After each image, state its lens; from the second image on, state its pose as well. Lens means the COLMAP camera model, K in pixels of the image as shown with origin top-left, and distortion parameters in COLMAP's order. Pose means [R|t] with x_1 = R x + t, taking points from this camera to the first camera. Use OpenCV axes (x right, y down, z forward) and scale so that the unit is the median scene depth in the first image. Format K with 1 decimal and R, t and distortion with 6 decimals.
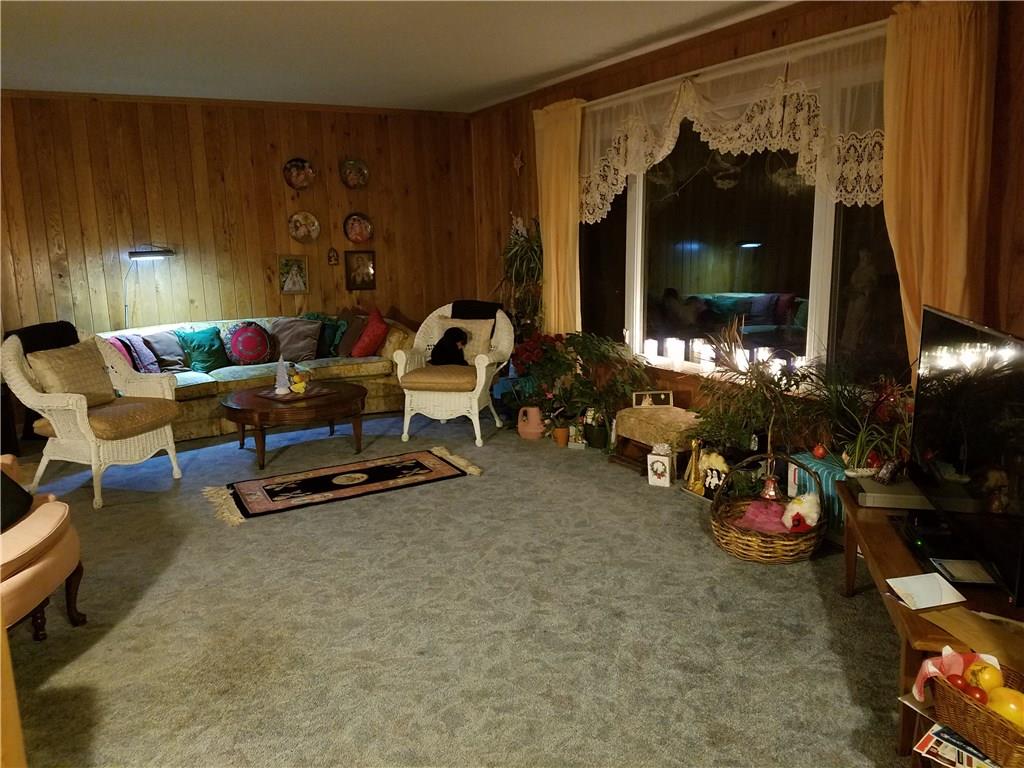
lens RADIAL K [[806.3, 0, 507.6], [0, 806.3, 379.6], [0, 0, 1]] dist [0.086953, -0.084695]
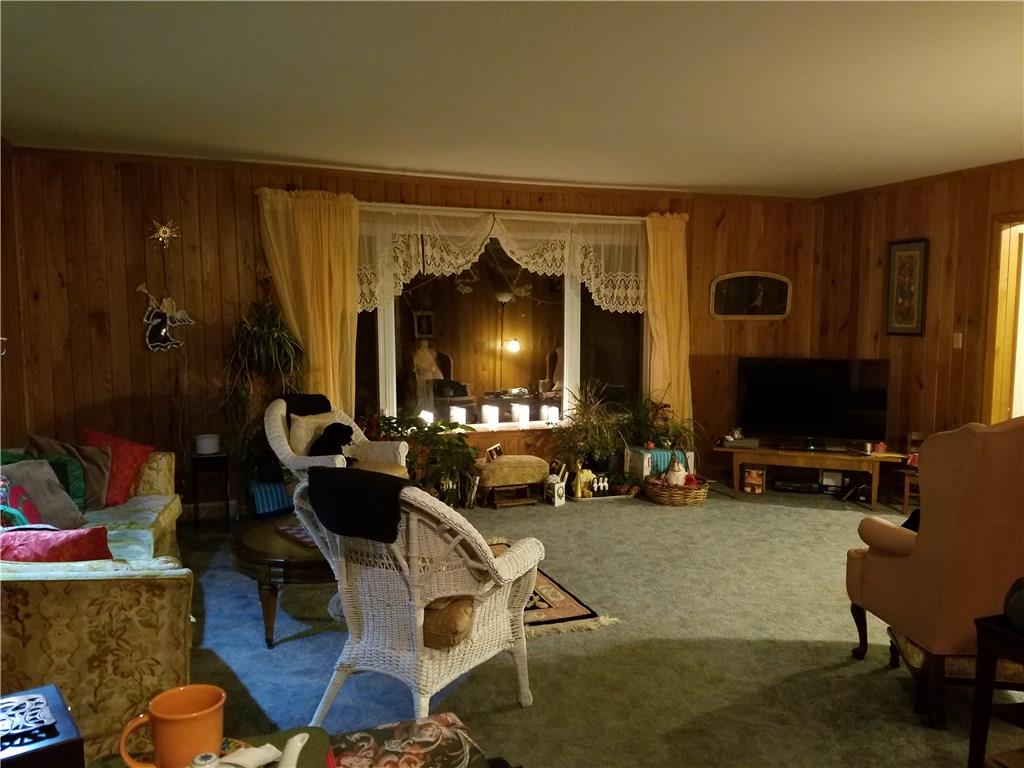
lens RADIAL K [[806.3, 0, 507.2], [0, 806.3, 384.3], [0, 0, 1]] dist [0.086953, -0.084695]
pose [[0.115086, -0.059720, 0.991559, -1.400119], [0.162812, 0.985827, 0.040478, -0.169318], [-0.979922, 0.156779, 0.123178, 1.060767]]
